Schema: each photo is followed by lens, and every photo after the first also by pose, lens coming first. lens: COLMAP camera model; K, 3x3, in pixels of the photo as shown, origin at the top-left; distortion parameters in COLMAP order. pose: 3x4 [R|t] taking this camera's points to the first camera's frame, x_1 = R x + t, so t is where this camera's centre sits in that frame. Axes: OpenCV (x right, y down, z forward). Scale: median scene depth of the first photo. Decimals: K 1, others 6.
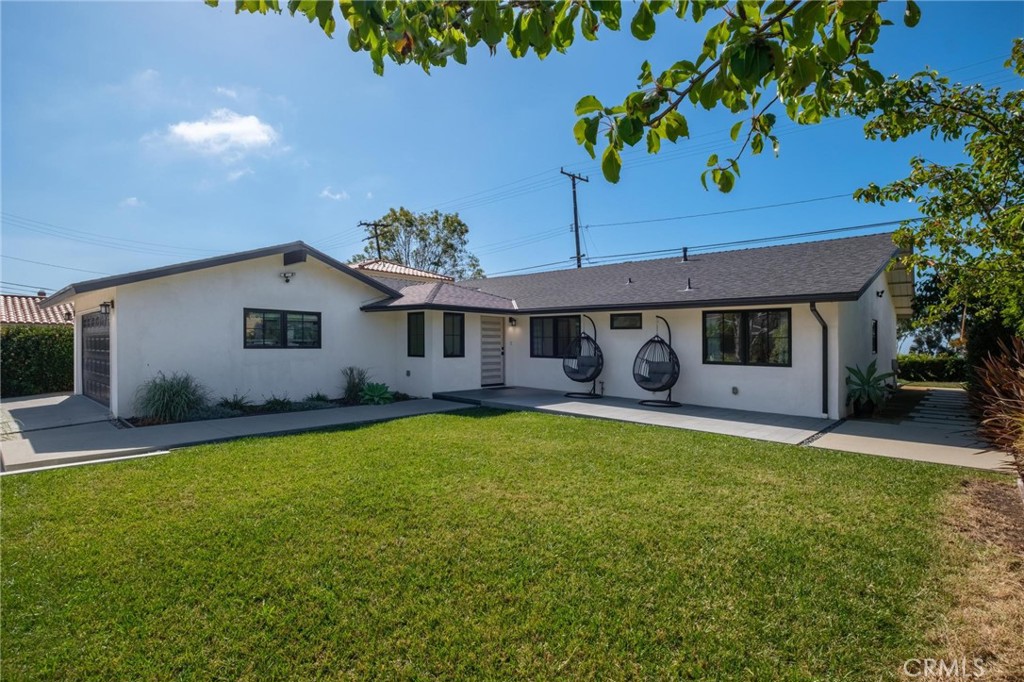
lens RADIAL K [[521.9, 0, 512.0], [0, 521.9, 341.0], [0, 0, 1]] dist [-0.001585, -0.000269]
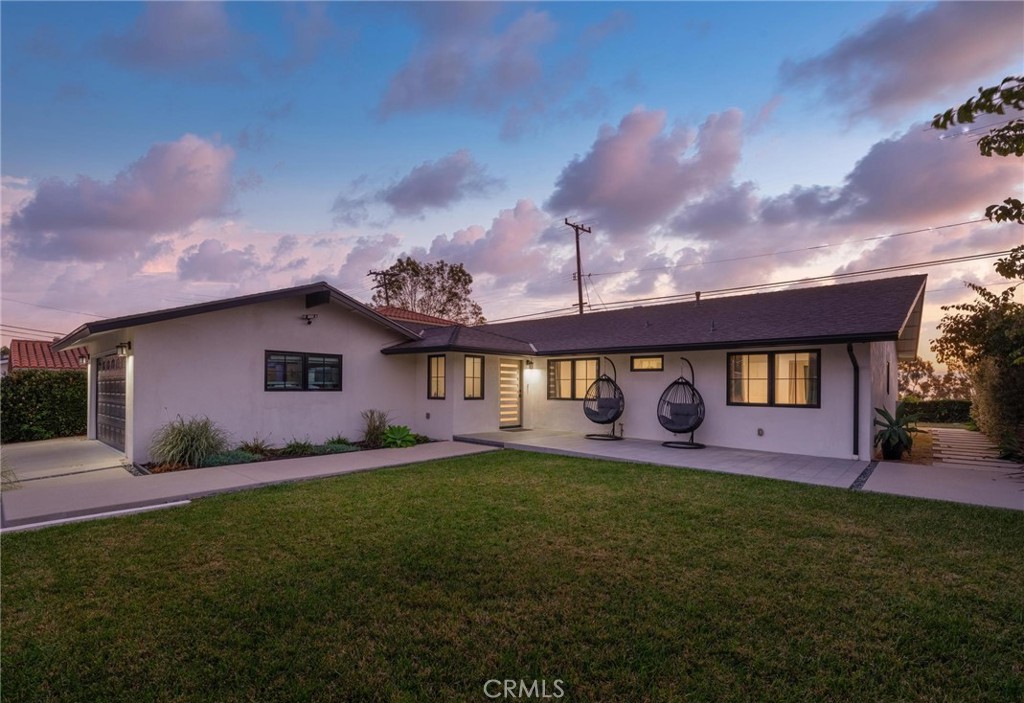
lens RADIAL K [[490.1, 0, 519.0], [0, 490.1, 377.9], [0, 0, 1]] dist [0.001414, 0.000556]
pose [[0.999782, -0.001979, 0.020805, -0.046492], [0.002295, 0.999883, -0.015155, 0.003679], [-0.020772, 0.015199, 0.999669, 0.057379]]
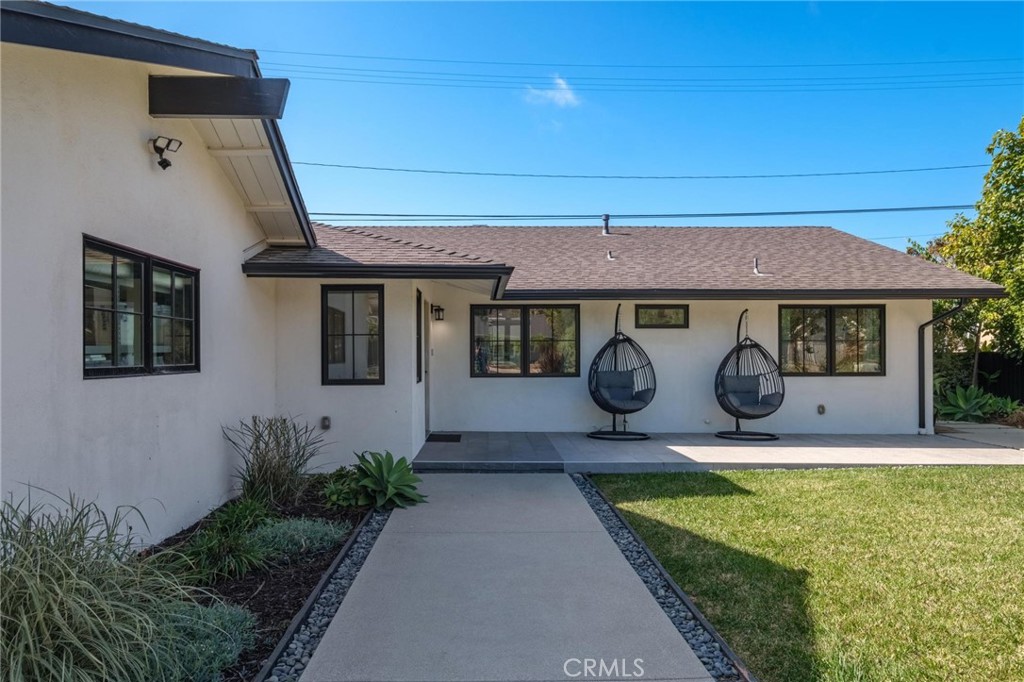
lens RADIAL K [[701.2, 0, 512.0], [0, 701.2, 341.0], [0, 0, 1]] dist [0.001489, 0.000776]
pose [[0.711728, -0.000580, 0.702455, -0.521852], [0.005154, 0.999977, -0.004397, -0.003140], [-0.702436, 0.006750, 0.711715, 0.489122]]
